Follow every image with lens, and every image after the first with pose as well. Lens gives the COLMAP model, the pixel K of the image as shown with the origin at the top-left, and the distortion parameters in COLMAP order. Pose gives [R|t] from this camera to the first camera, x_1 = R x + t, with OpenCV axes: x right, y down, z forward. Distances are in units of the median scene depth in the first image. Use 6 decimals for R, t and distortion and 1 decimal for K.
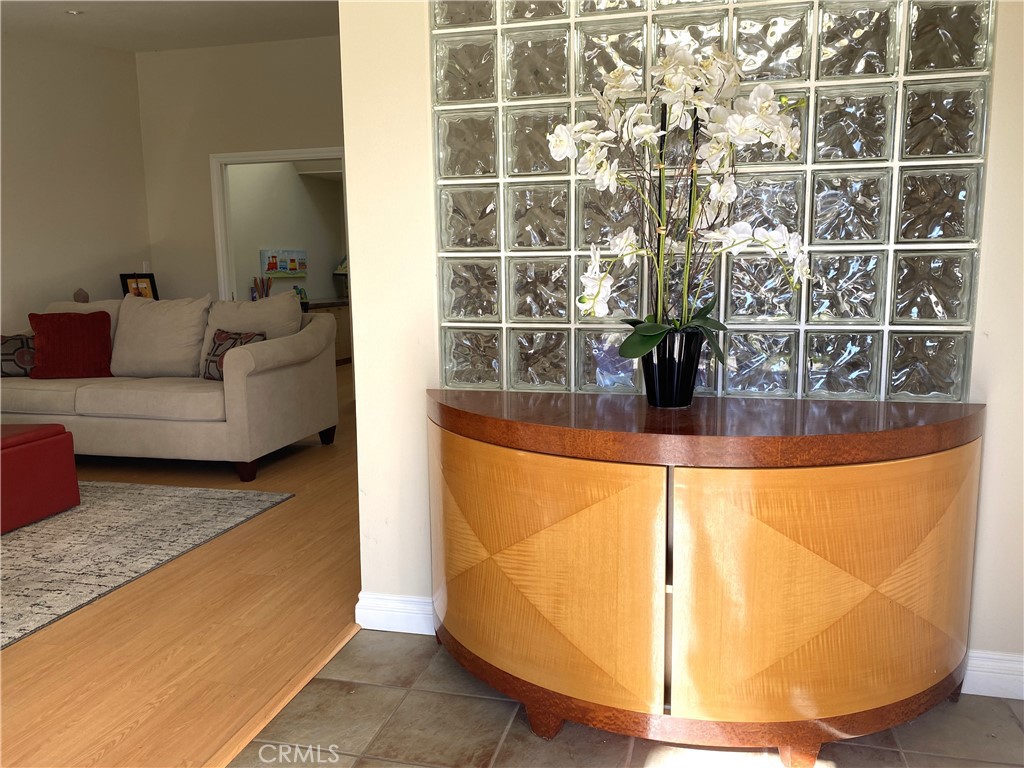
lens RADIAL K [[767.9, 0, 514.6], [0, 767.9, 388.6], [0, 0, 1]] dist [0.002497, -0.010462]
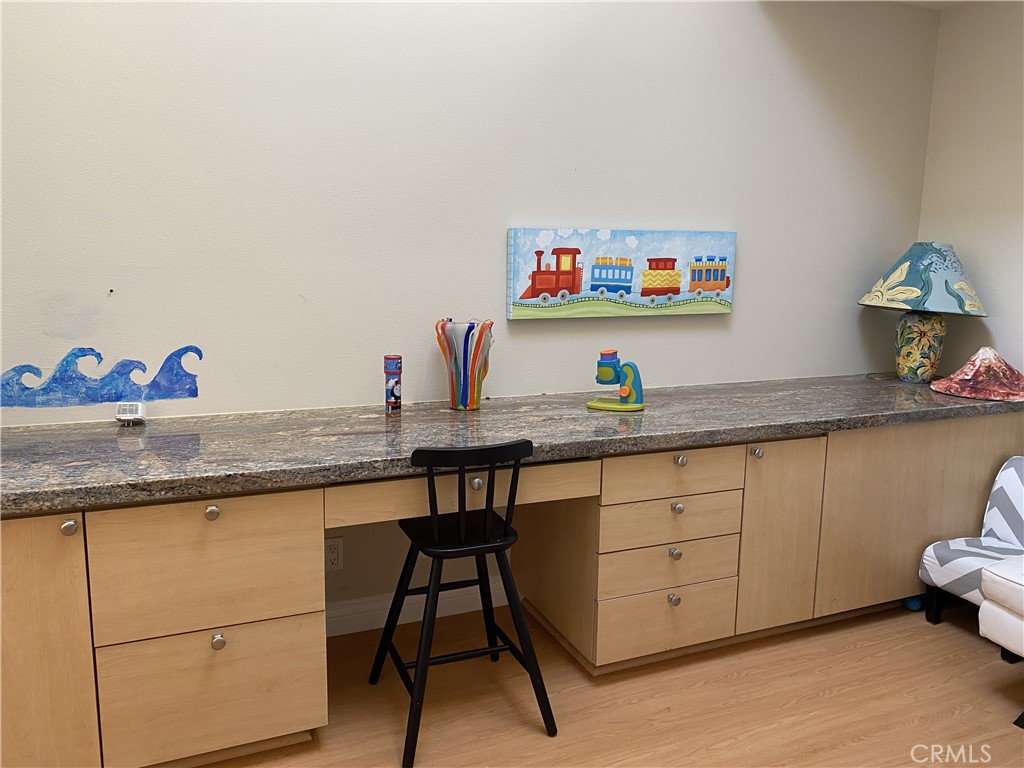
lens RADIAL K [[767.9, 0, 514.6], [0, 767.9, 388.6], [0, 0, 1]] dist [0.002497, -0.010462]
pose [[0.610093, 0.159292, -0.776152, -0.080497], [-0.141097, 0.985767, 0.091403, -0.139982], [0.779665, 0.053748, 0.623885, 0.781668]]
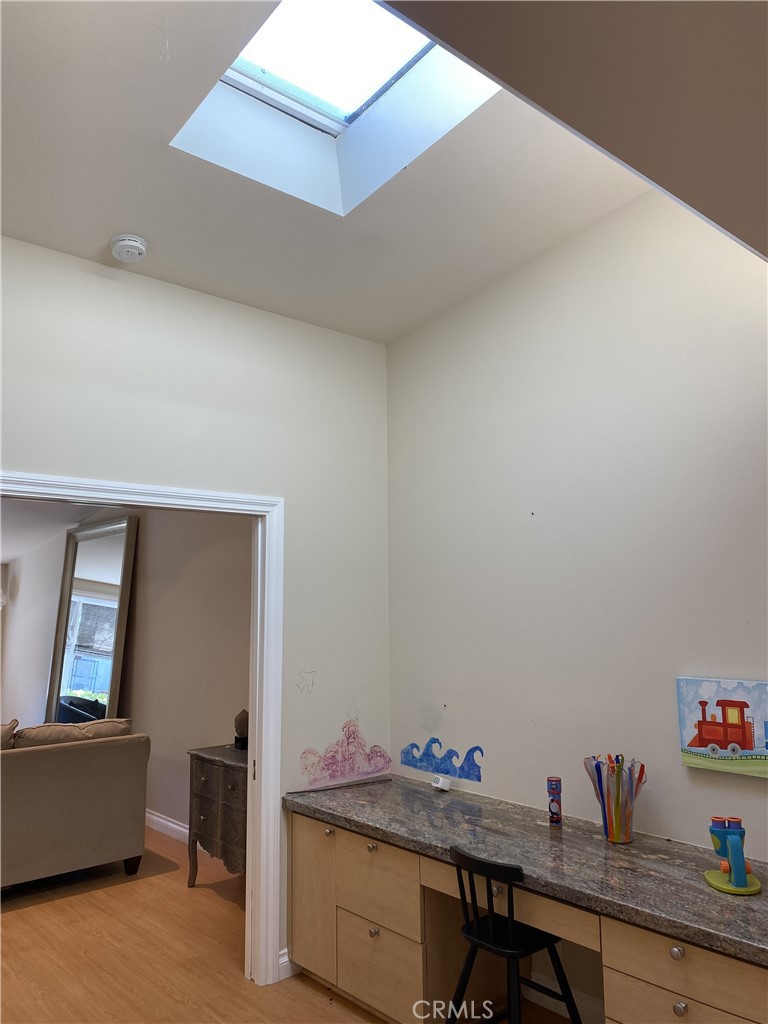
lens RADIAL K [[767.9, 0, 384.0], [0, 767.9, 512.0], [0, 0, 1]] dist [0.002497, -0.010462]
pose [[-0.562895, -0.085638, -0.822080, 0.013036], [-0.106654, 0.993828, -0.030501, -0.217211], [0.819619, 0.070510, -0.568554, 1.031396]]
